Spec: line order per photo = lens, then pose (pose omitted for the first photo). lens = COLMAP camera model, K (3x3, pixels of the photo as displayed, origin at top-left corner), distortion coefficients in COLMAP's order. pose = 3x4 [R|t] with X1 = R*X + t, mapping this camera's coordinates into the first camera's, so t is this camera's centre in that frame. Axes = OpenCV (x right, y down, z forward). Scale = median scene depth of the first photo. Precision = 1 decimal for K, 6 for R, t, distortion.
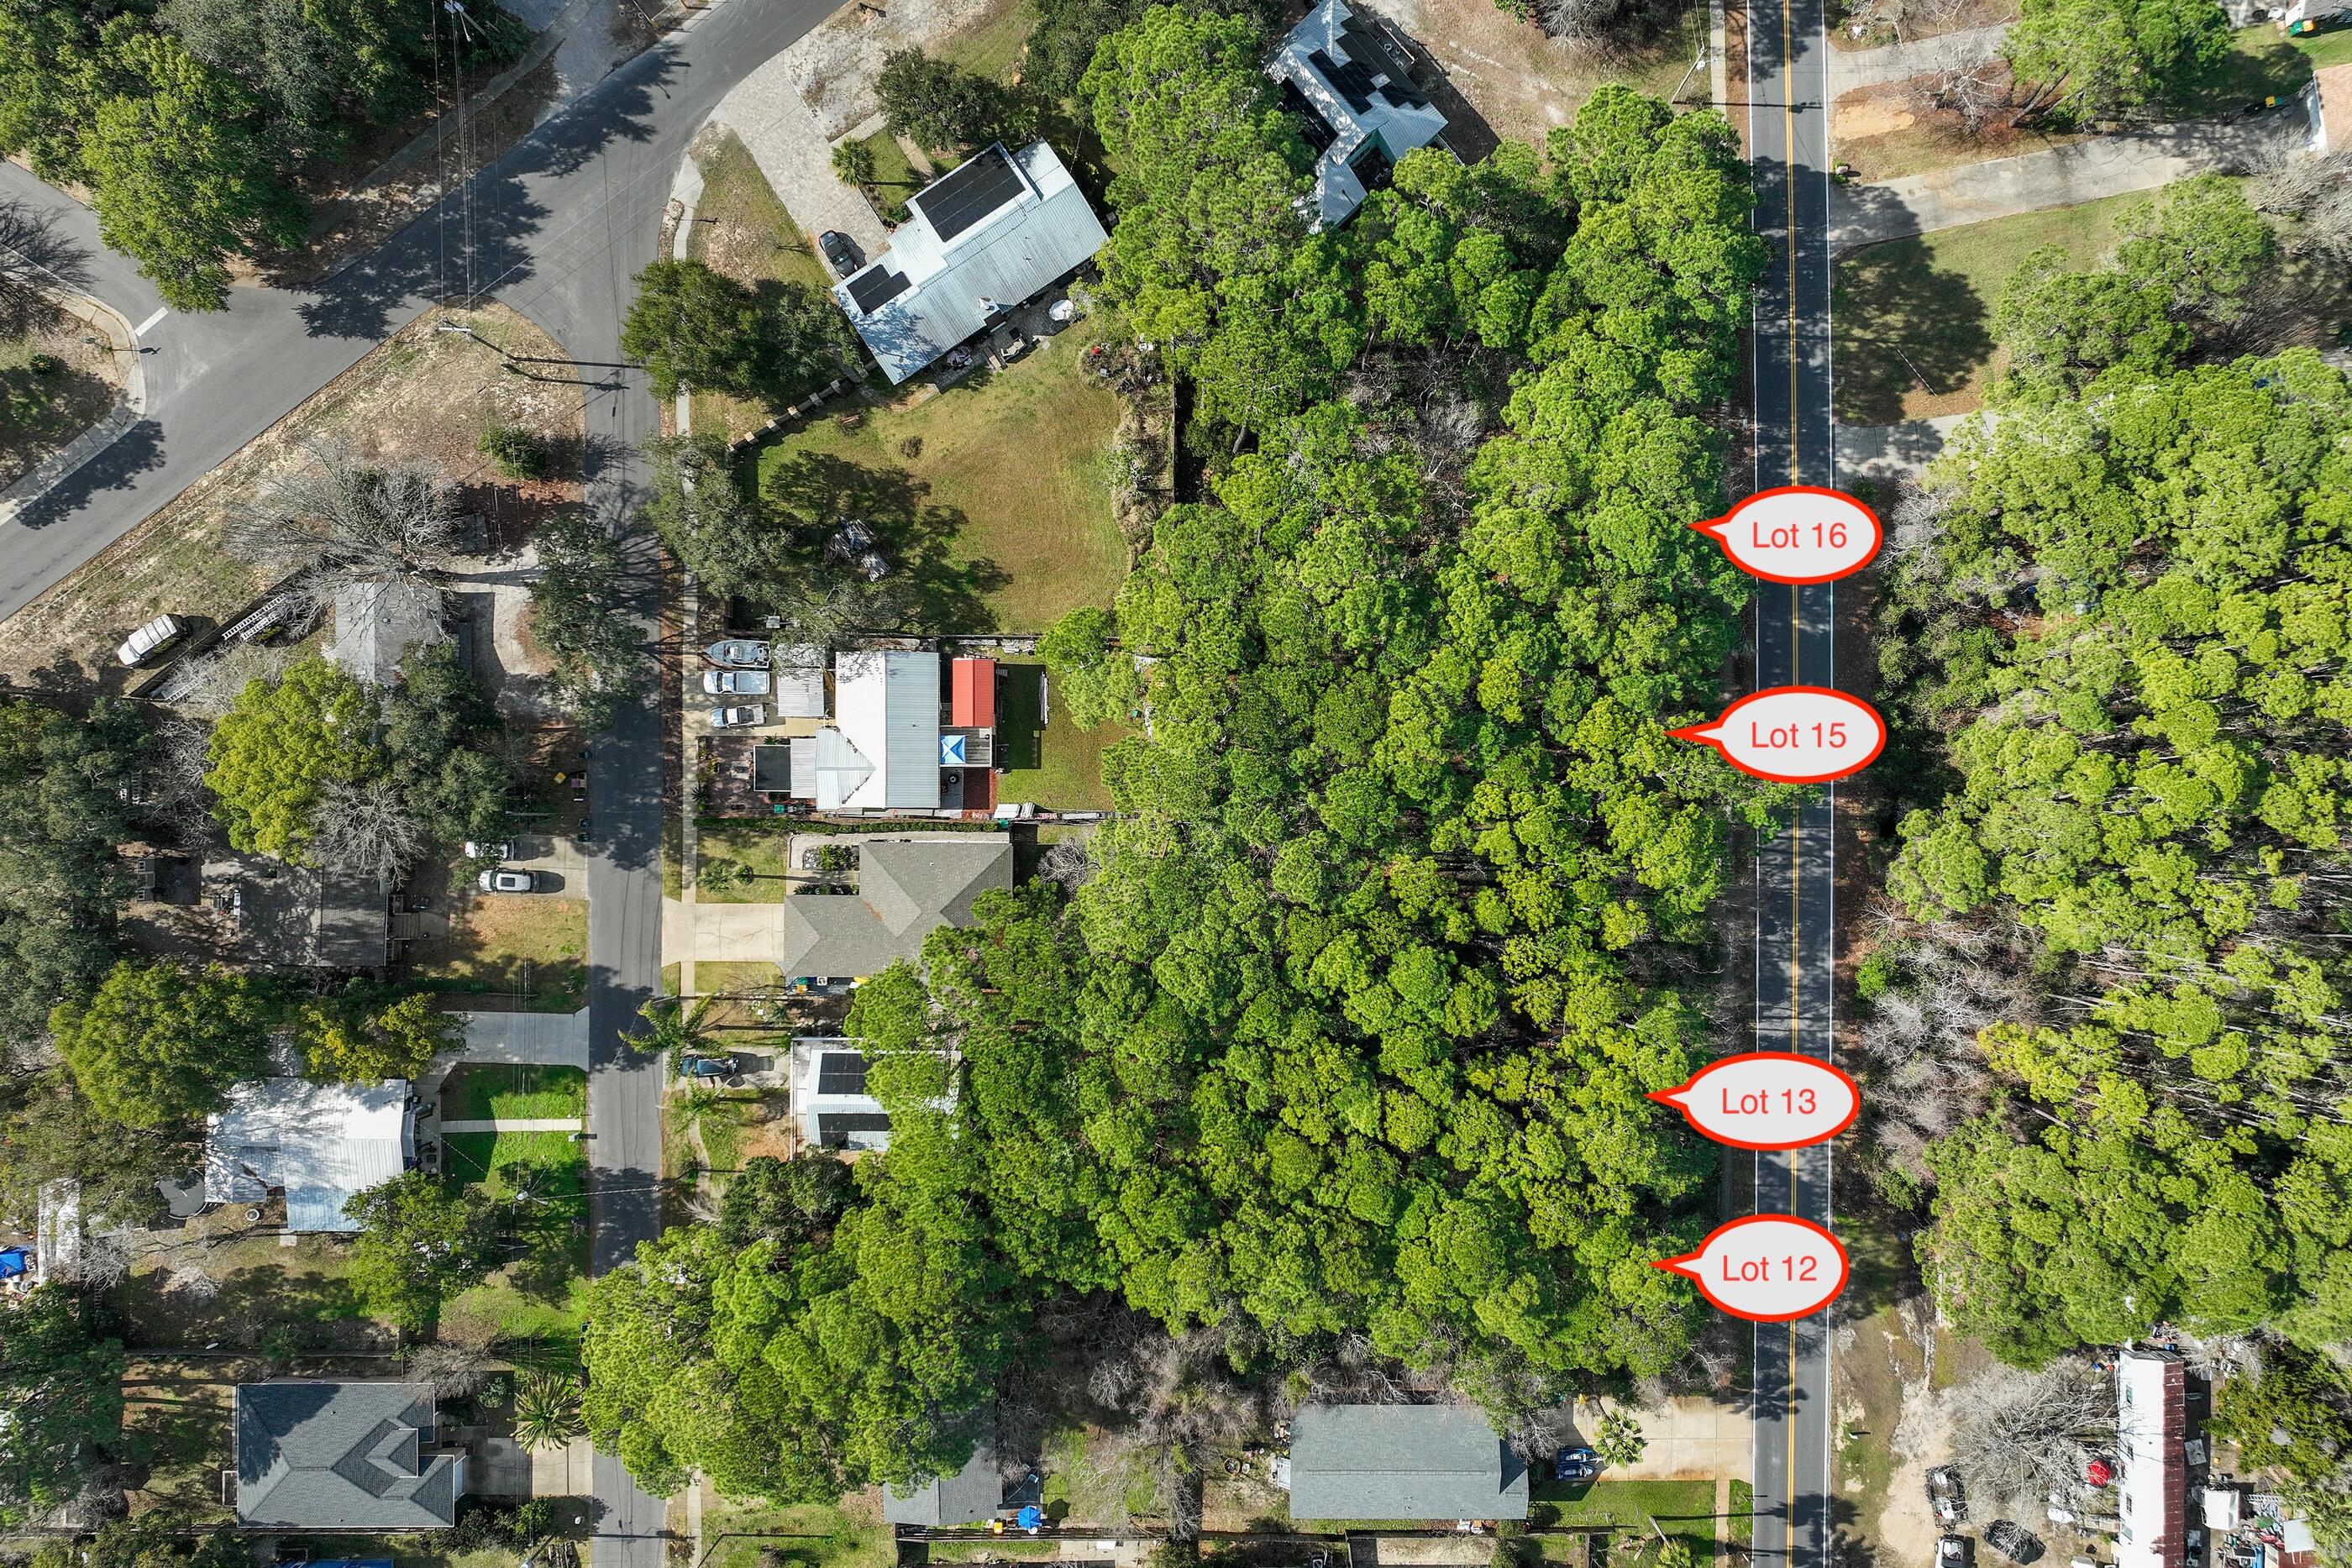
lens RADIAL K [[1728.0, 0, 1287.8], [0, 1728.0, 829.8], [0, 0, 1]] dist [0.003850, 0.001939]
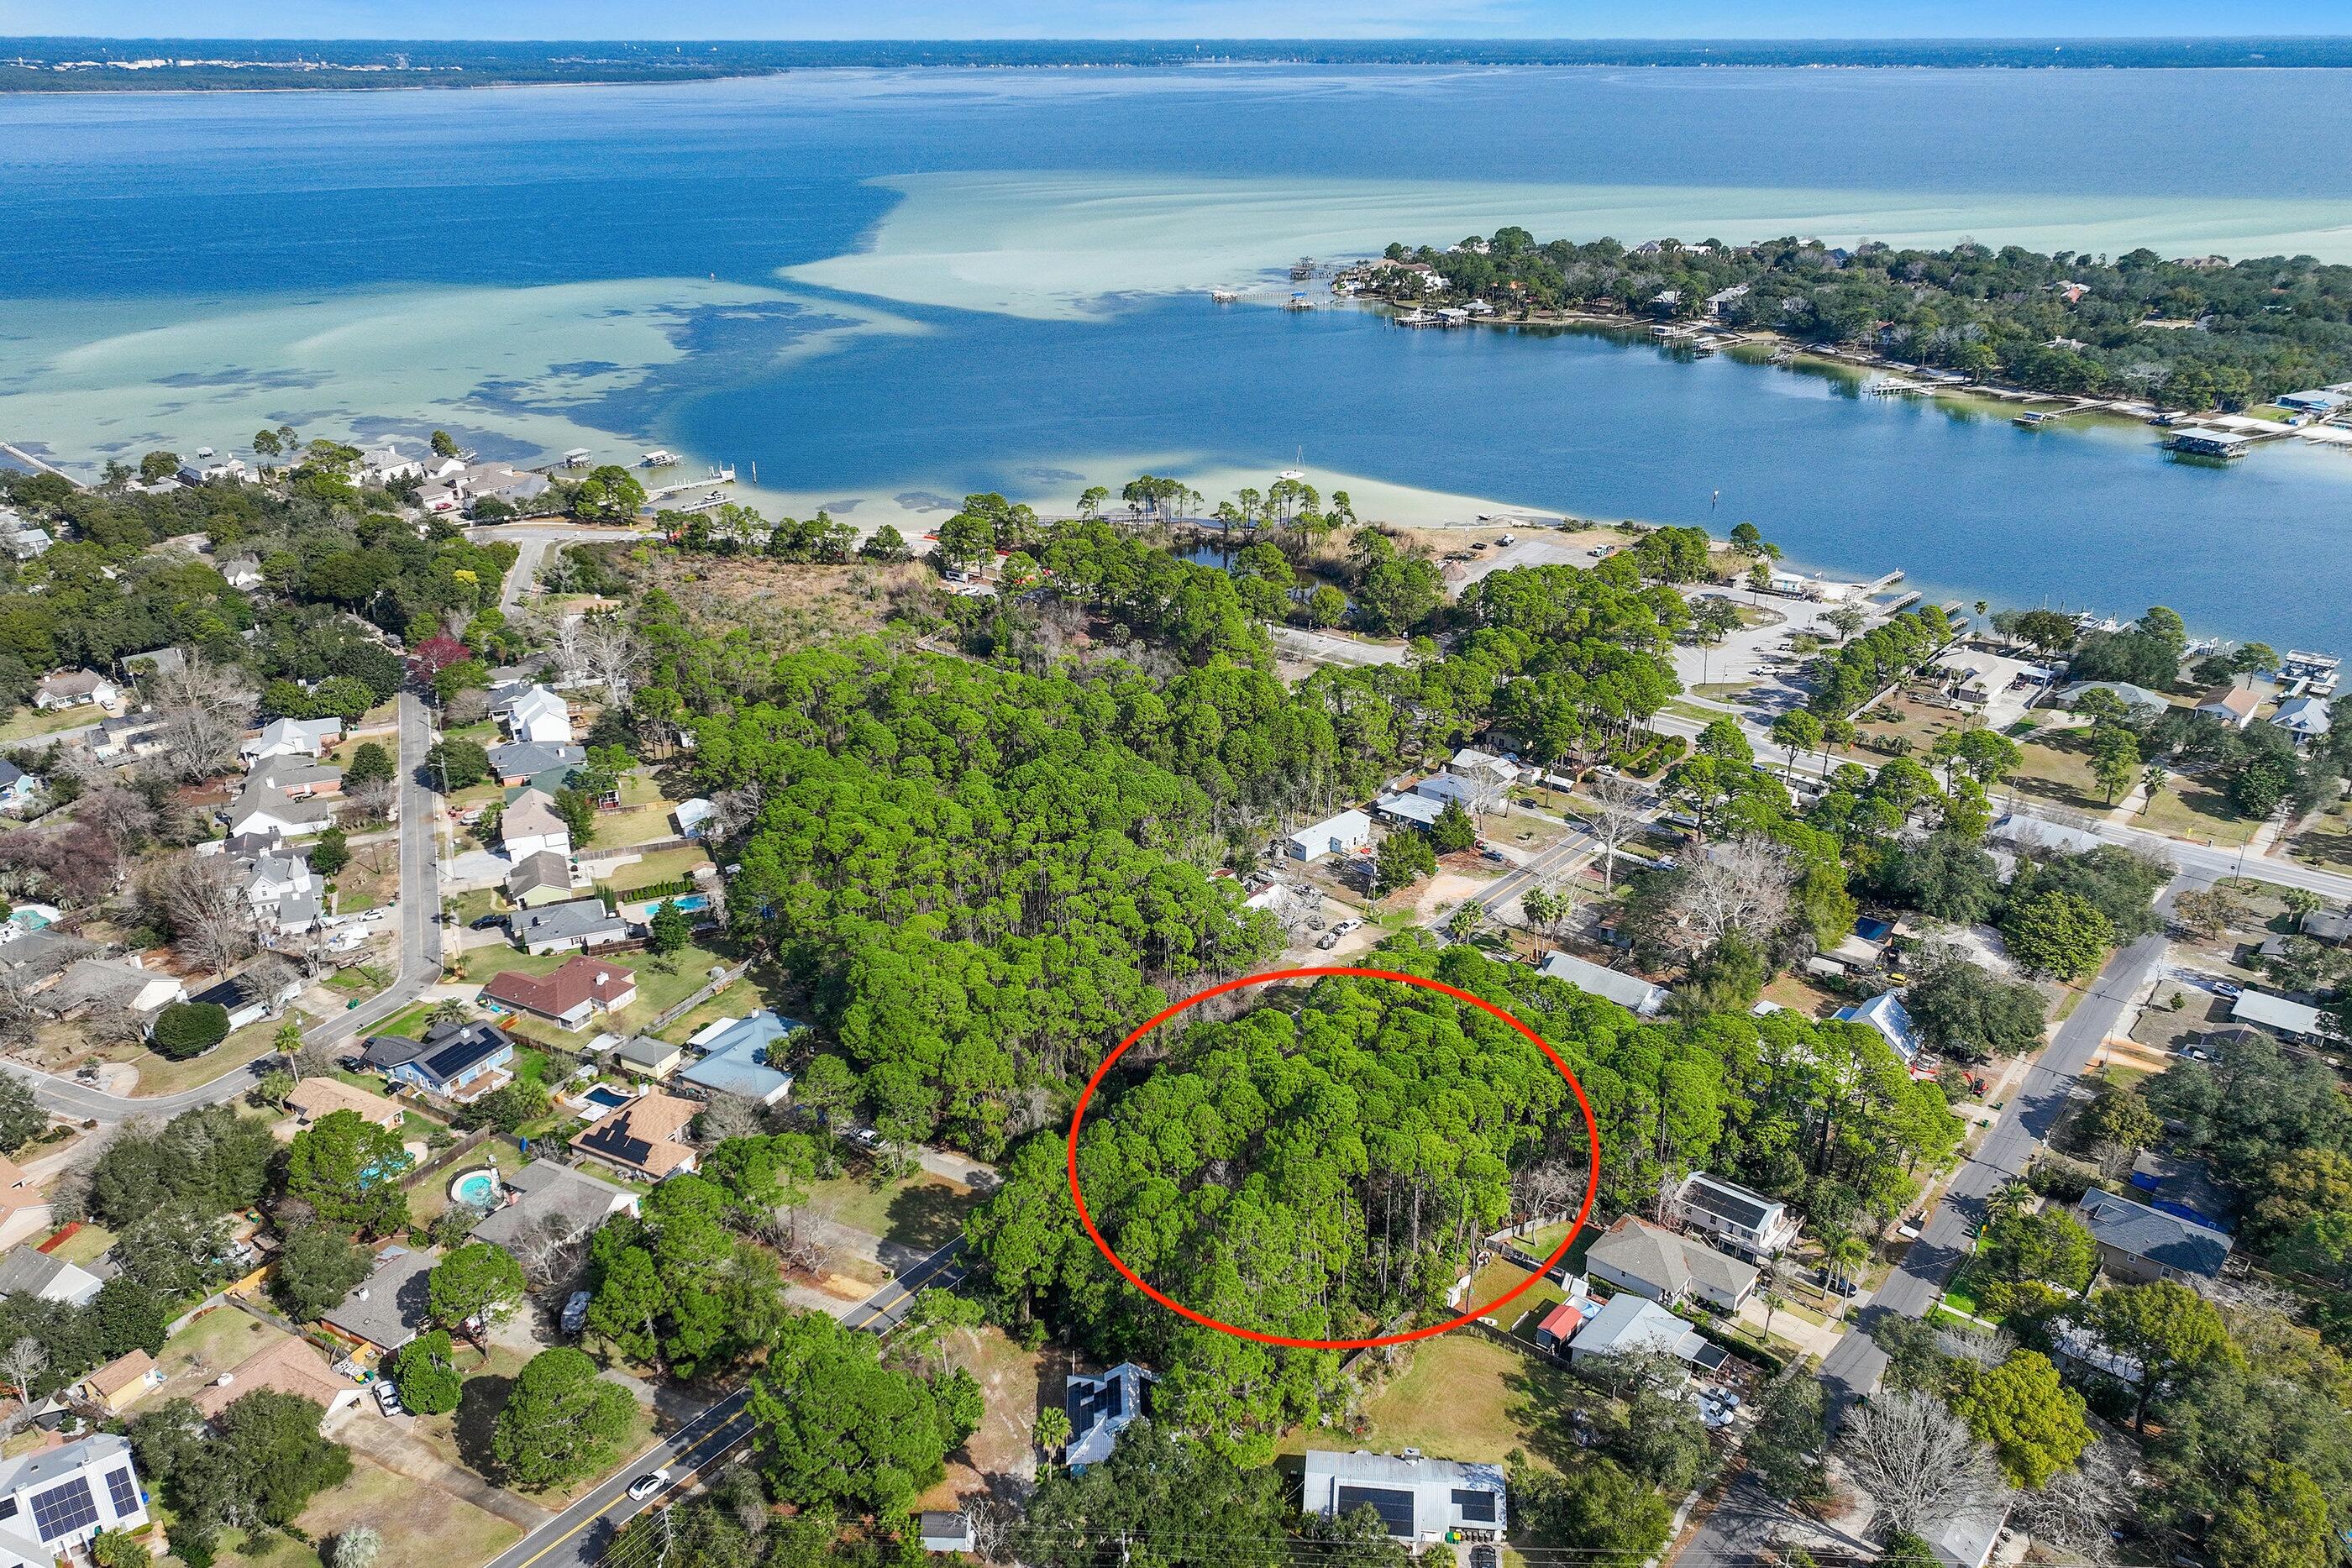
lens RADIAL K [[1781.7, 0, 1165.2], [0, 1781.7, 832.0], [0, 0, 1]] dist [0.003349, 0.008632]
pose [[-0.768061, -0.273765, 0.578908, -0.687669], [0.640365, -0.333731, 0.691778, -1.207747], [0.003815, 0.902040, 0.431635, -0.039397]]
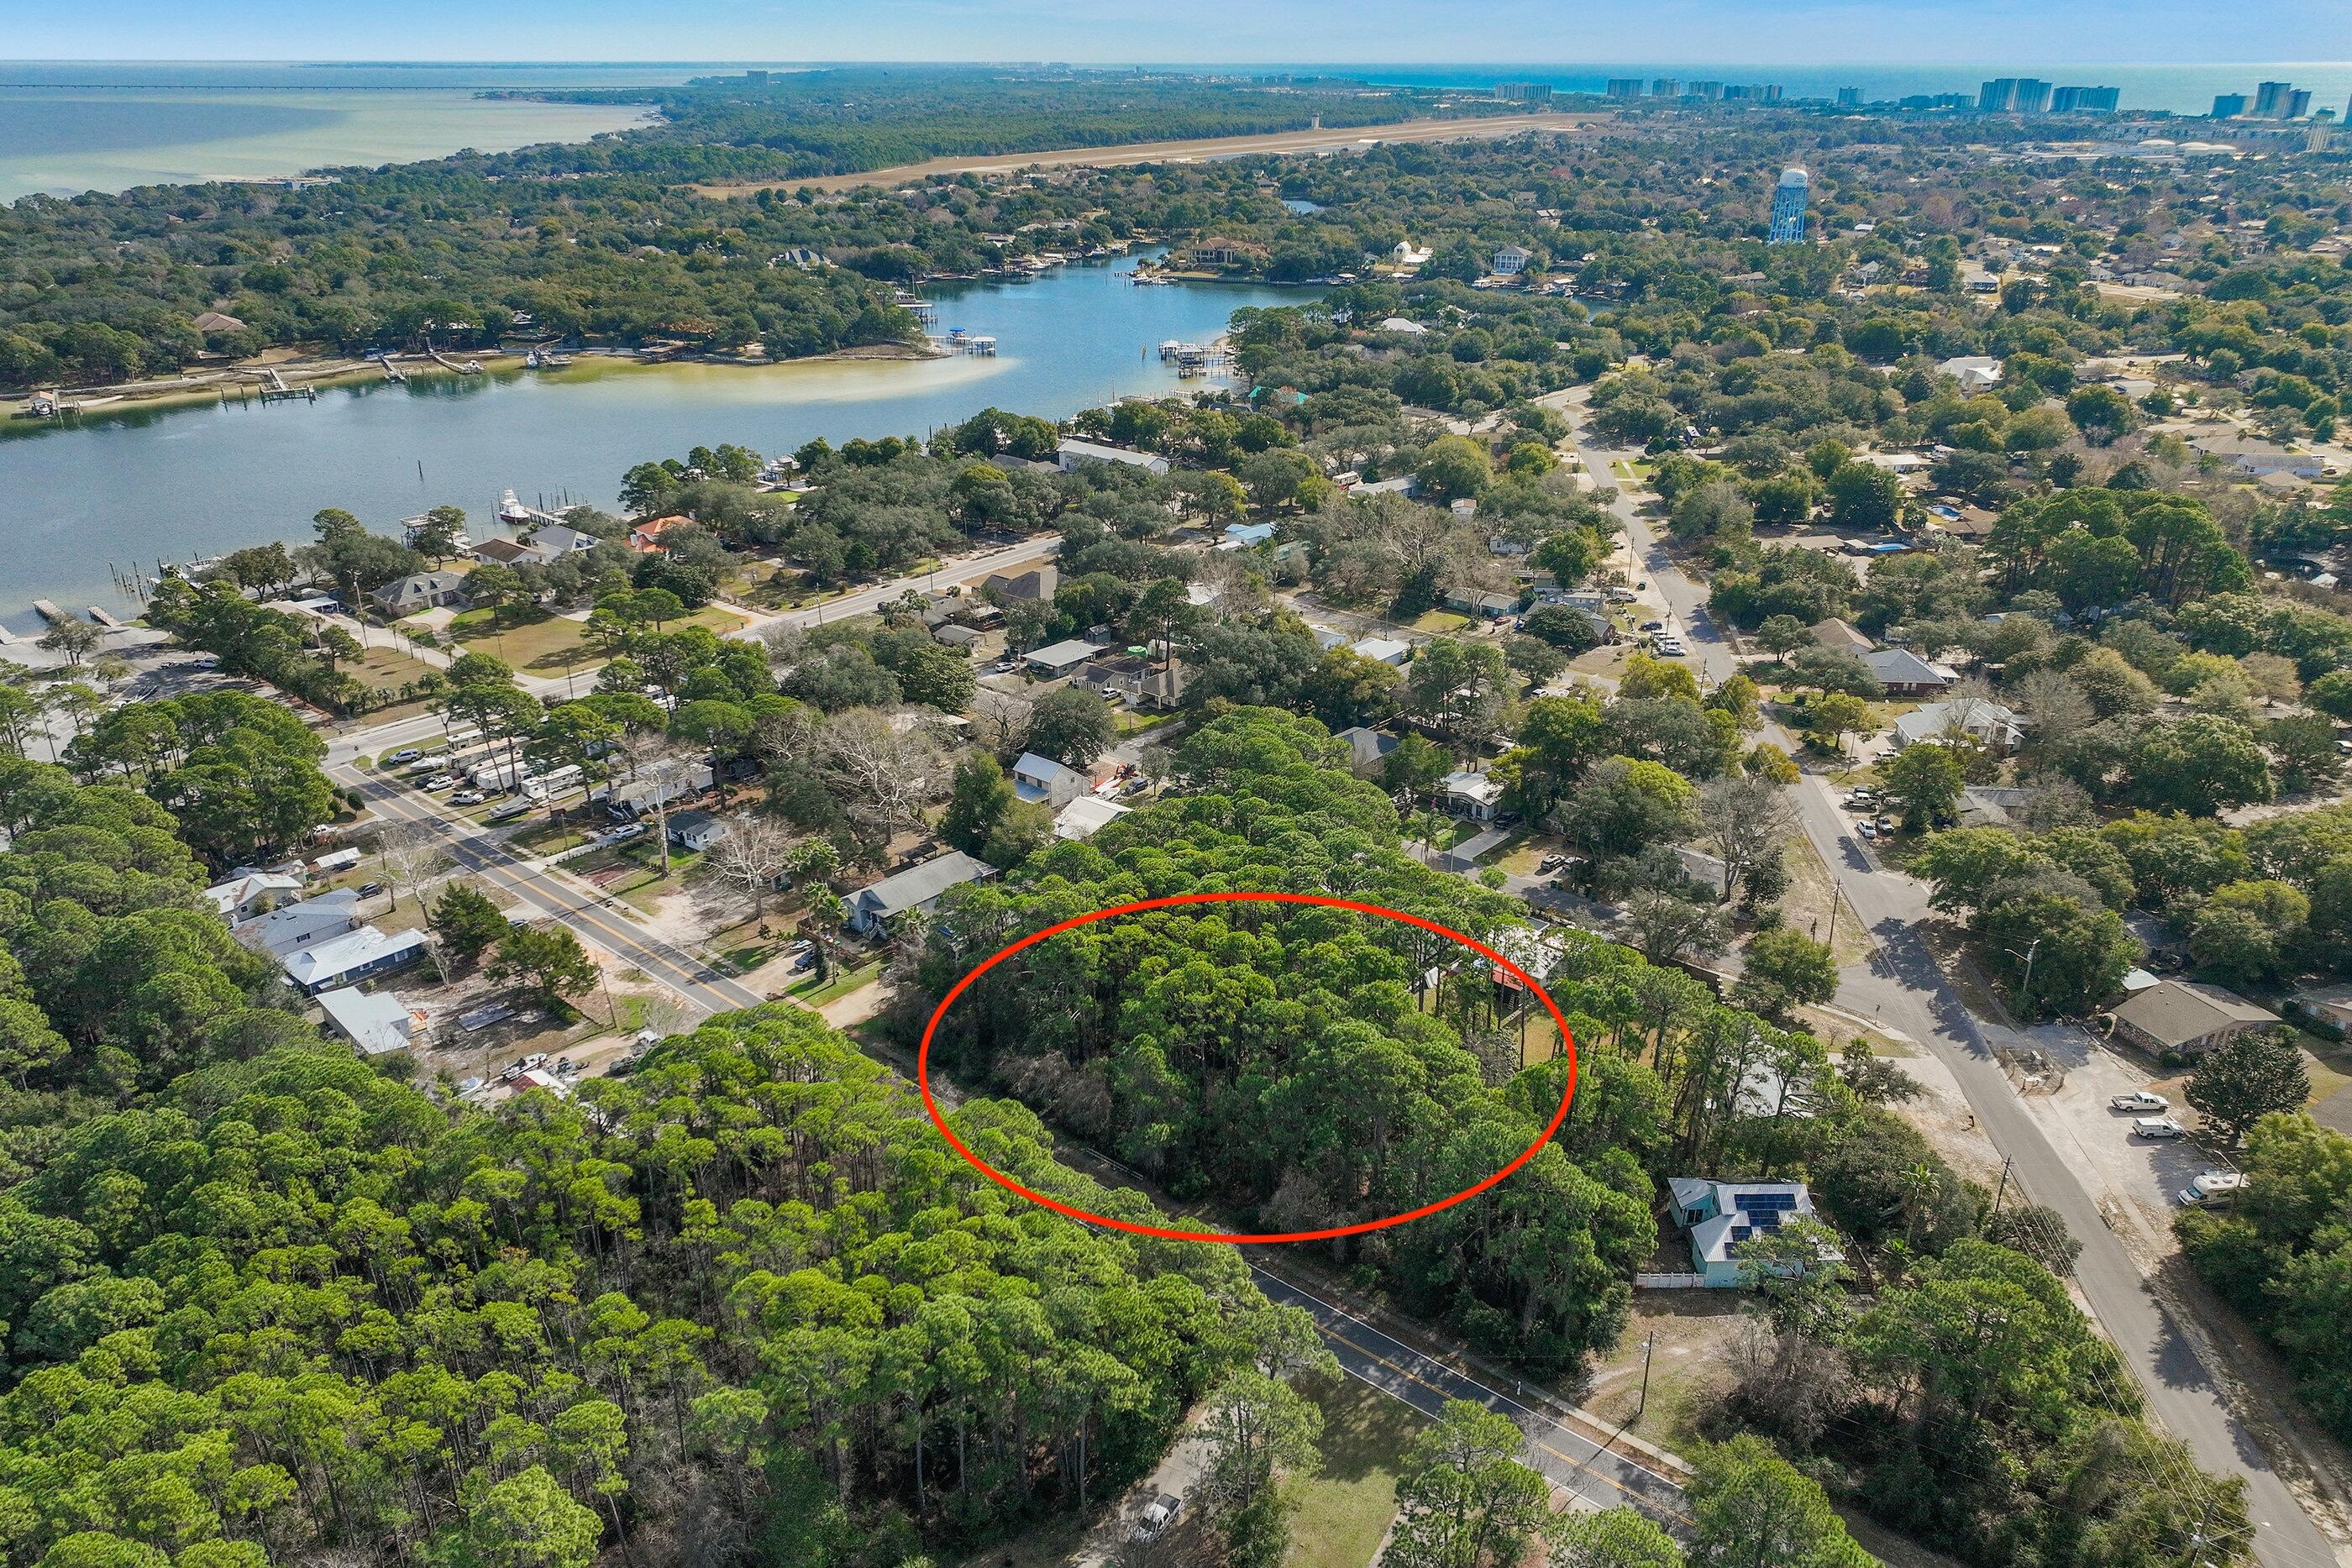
lens RADIAL K [[1729.7, 0, 1183.6], [0, 1729.7, 821.7], [0, 0, 1]] dist [0.002477, 0.010923]
pose [[-0.657719, 0.293141, -0.693883, 1.085386], [-0.752900, -0.284442, 0.593493, -0.761375], [-0.023392, 0.912777, 0.407789, 0.217594]]
